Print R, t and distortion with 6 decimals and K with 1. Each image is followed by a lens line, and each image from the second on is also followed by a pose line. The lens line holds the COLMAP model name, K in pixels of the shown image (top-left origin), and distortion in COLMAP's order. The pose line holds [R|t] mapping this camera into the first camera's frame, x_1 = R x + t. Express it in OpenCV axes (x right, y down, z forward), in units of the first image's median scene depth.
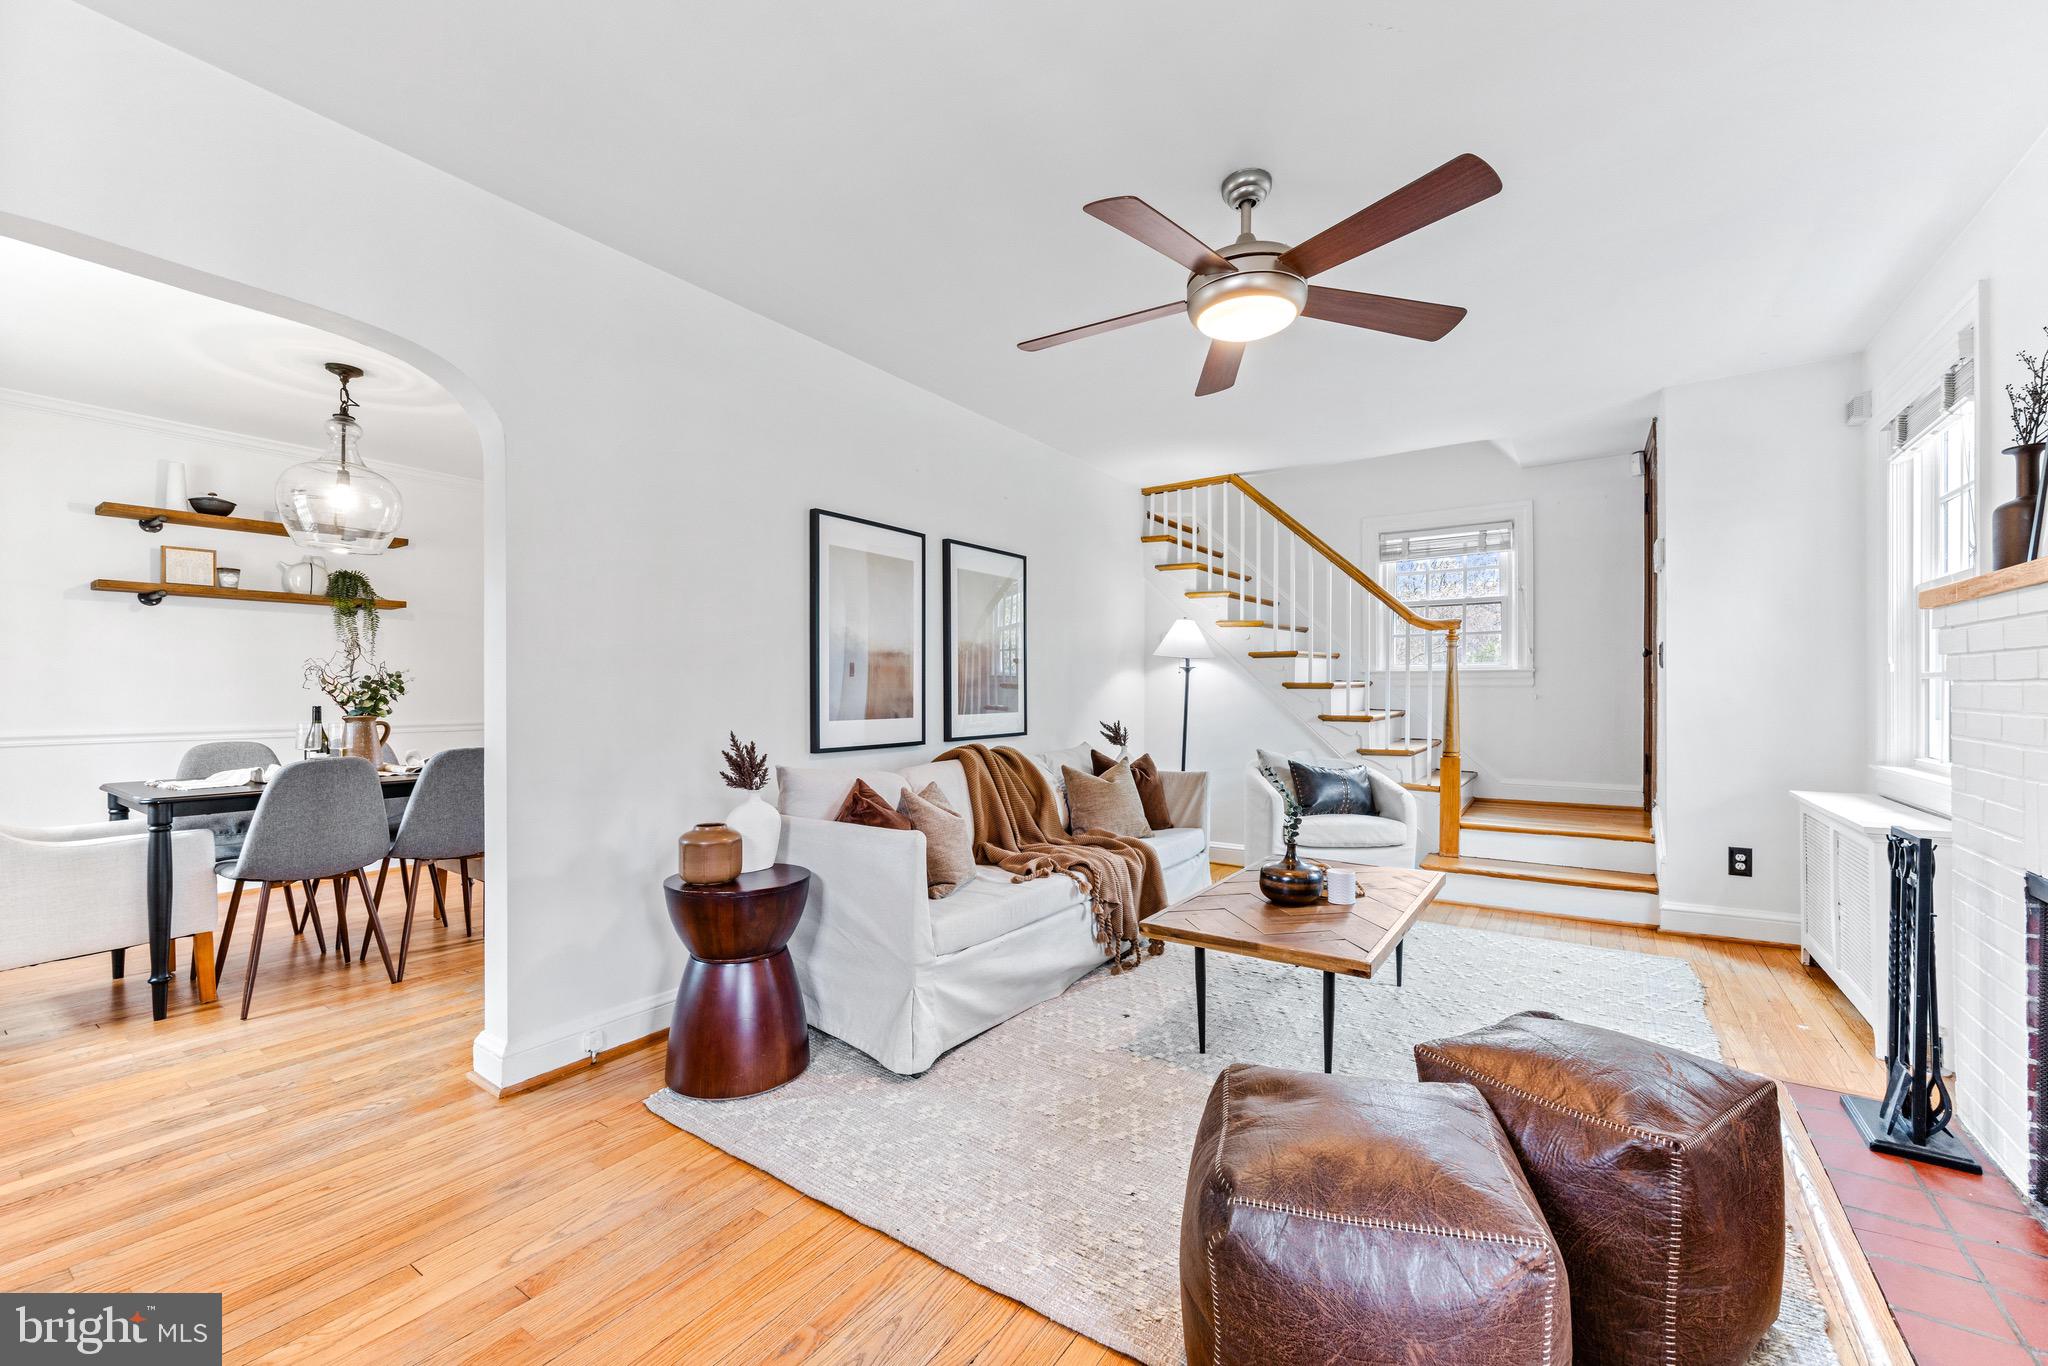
lens RADIAL K [[823.6, 0, 1020.0], [0, 823.6, 694.7], [0, 0, 1]] dist [-0.001554, -0.000210]
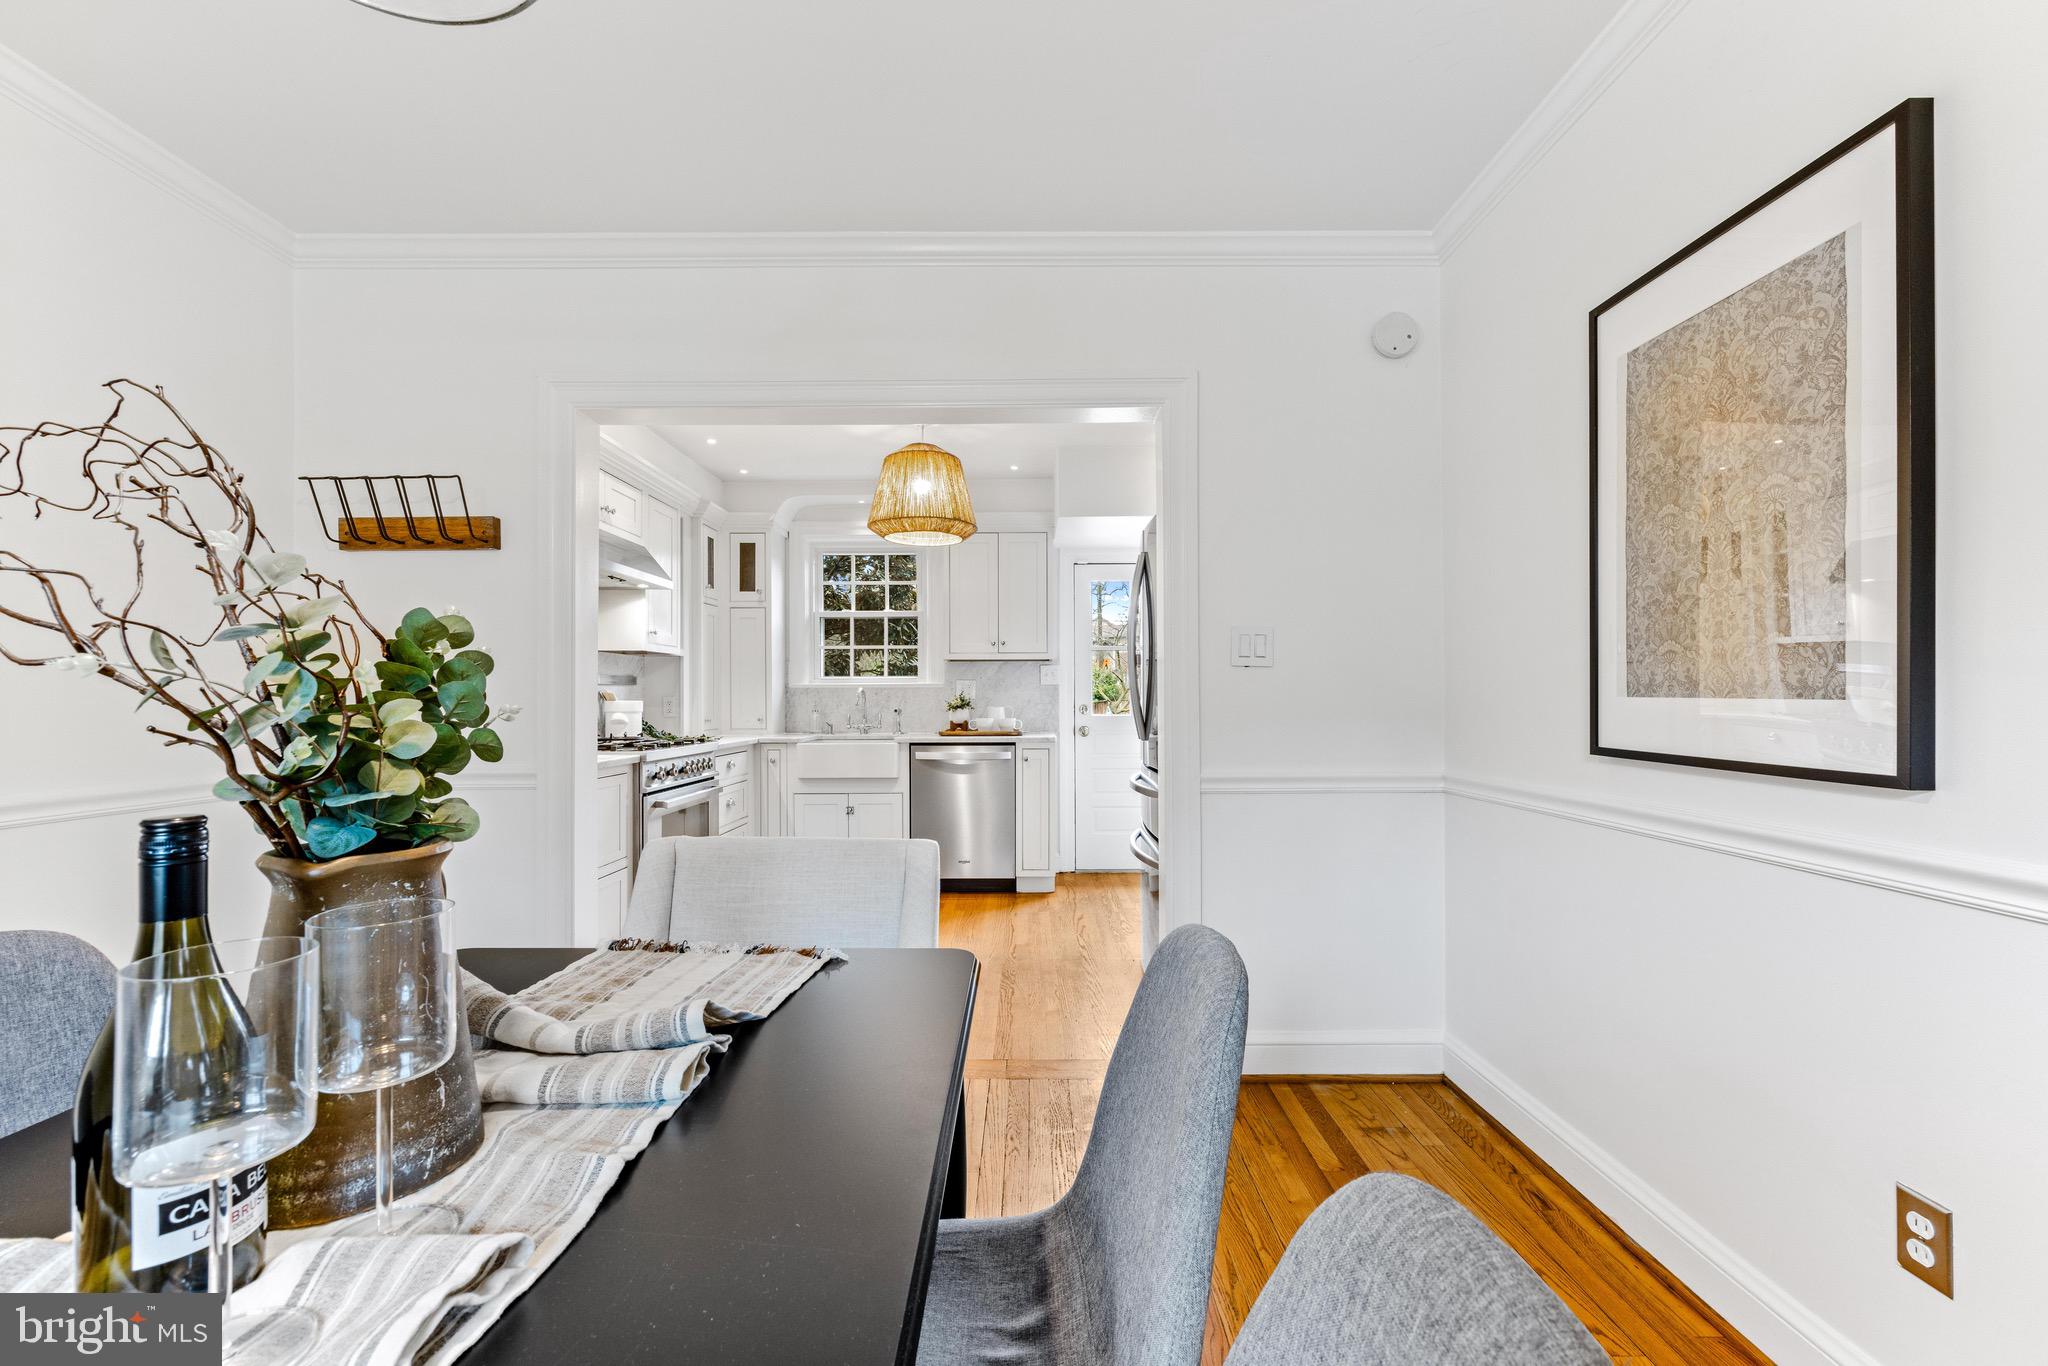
lens RADIAL K [[823.6, 0, 1015.9], [0, 823.6, 695.0], [0, 0, 1]] dist [-0.001554, -0.000210]
pose [[0.828403, 0.000677, 0.560131, -0.852222], [0.006164, 0.999928, -0.010325, -0.005391], [-0.560098, 0.012006, 0.828339, 0.838513]]
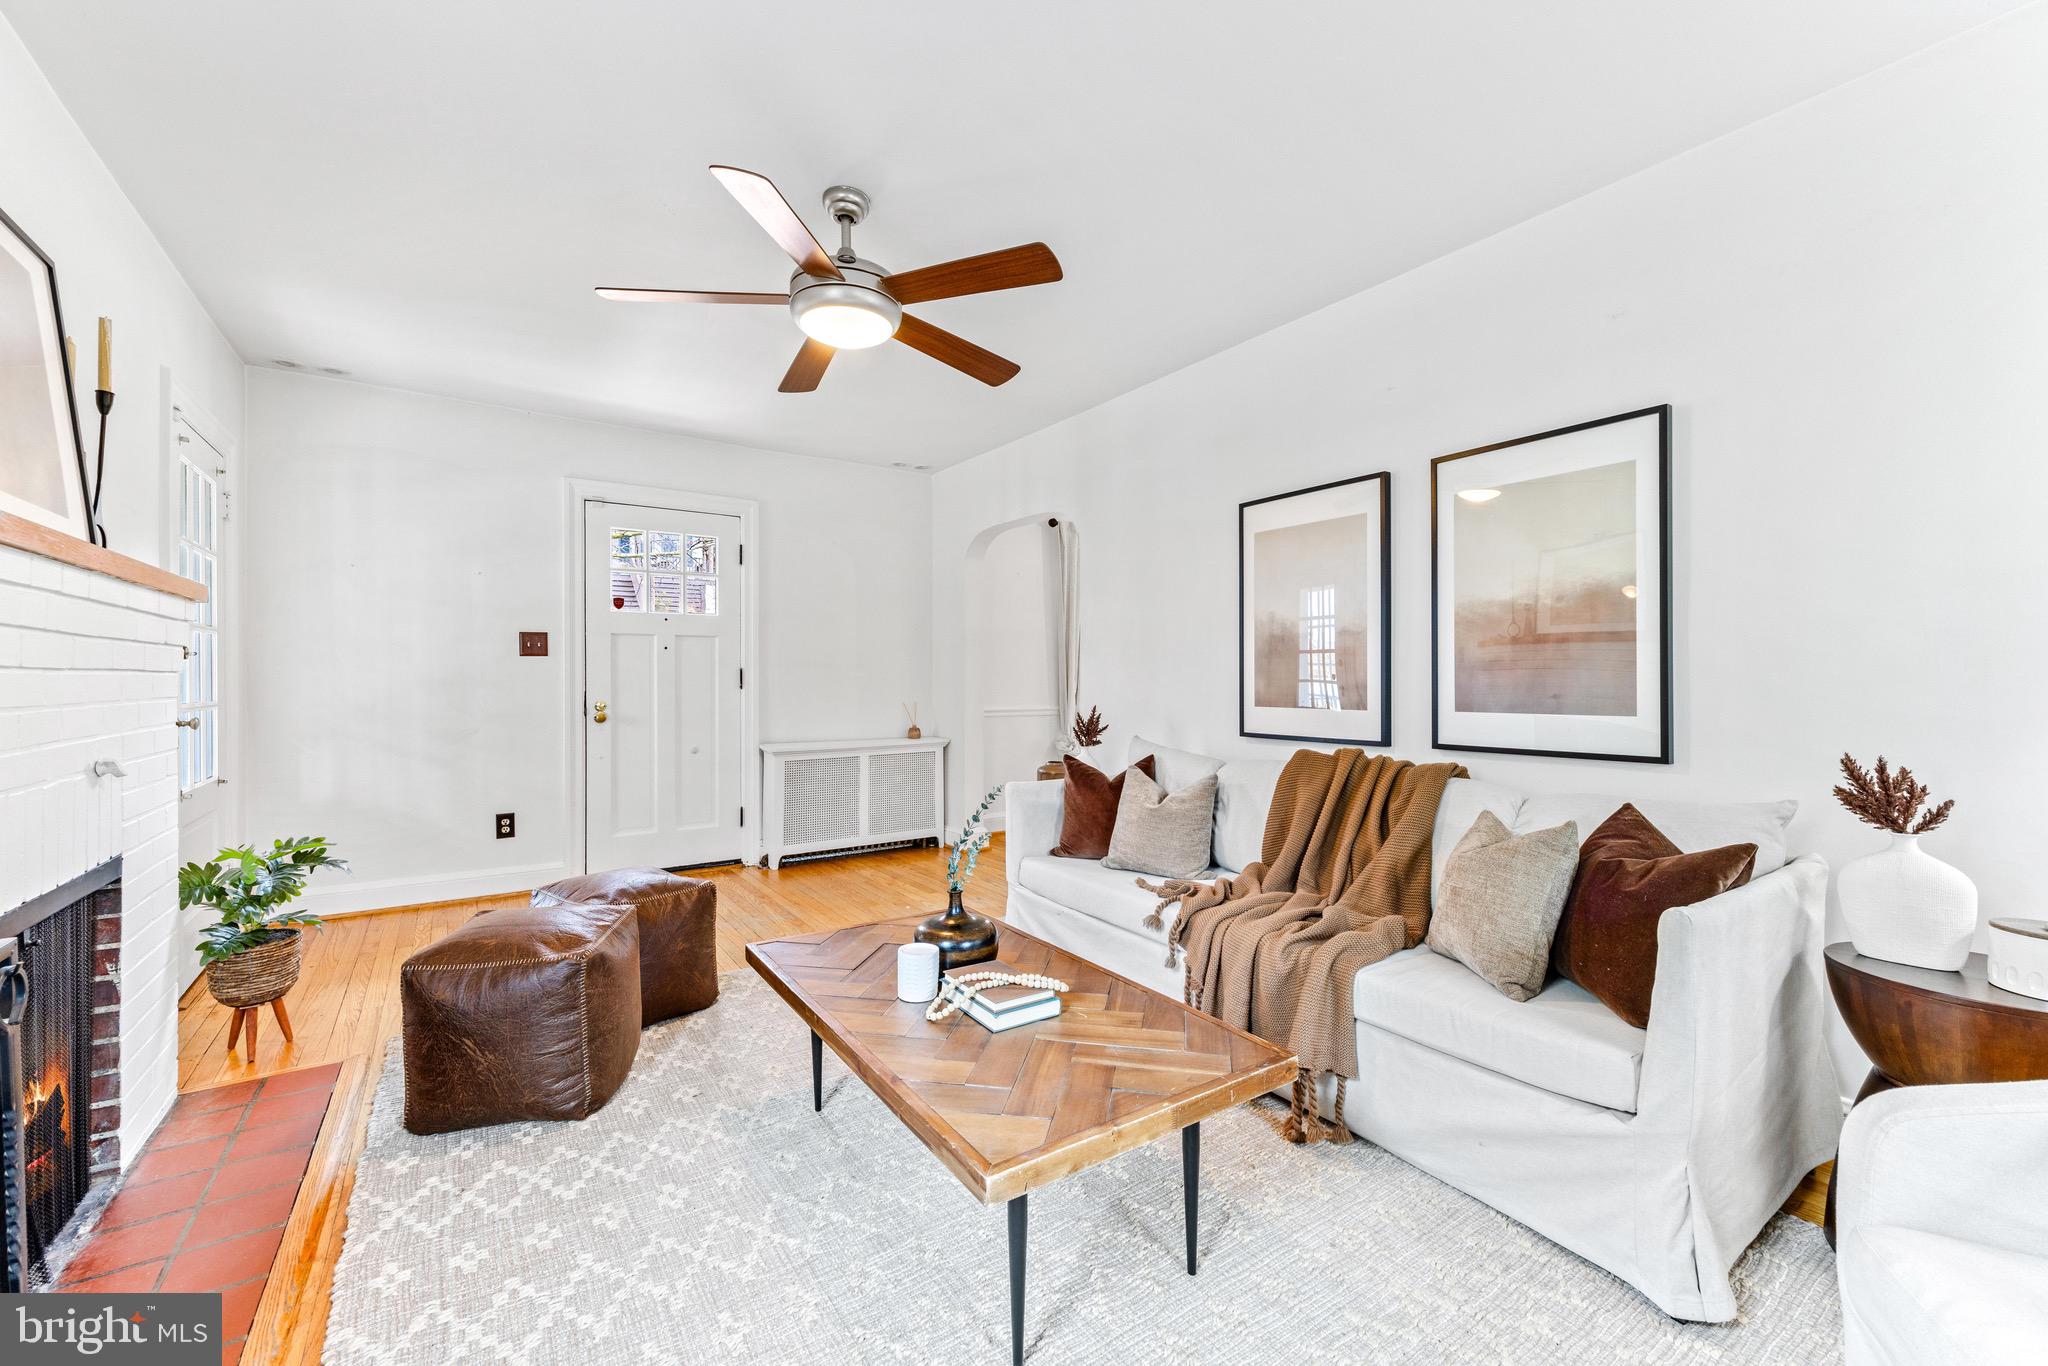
lens RADIAL K [[823.6, 0, 1027.7], [0, 823.6, 679.6], [0, 0, 1]] dist [-0.001554, -0.000210]
pose [[-0.351092, 0.002239, -0.936338, 0.804714], [-0.000428, 0.999997, 0.002551, -0.003621], [0.936341, 0.001296, -0.351089, 1.075488]]
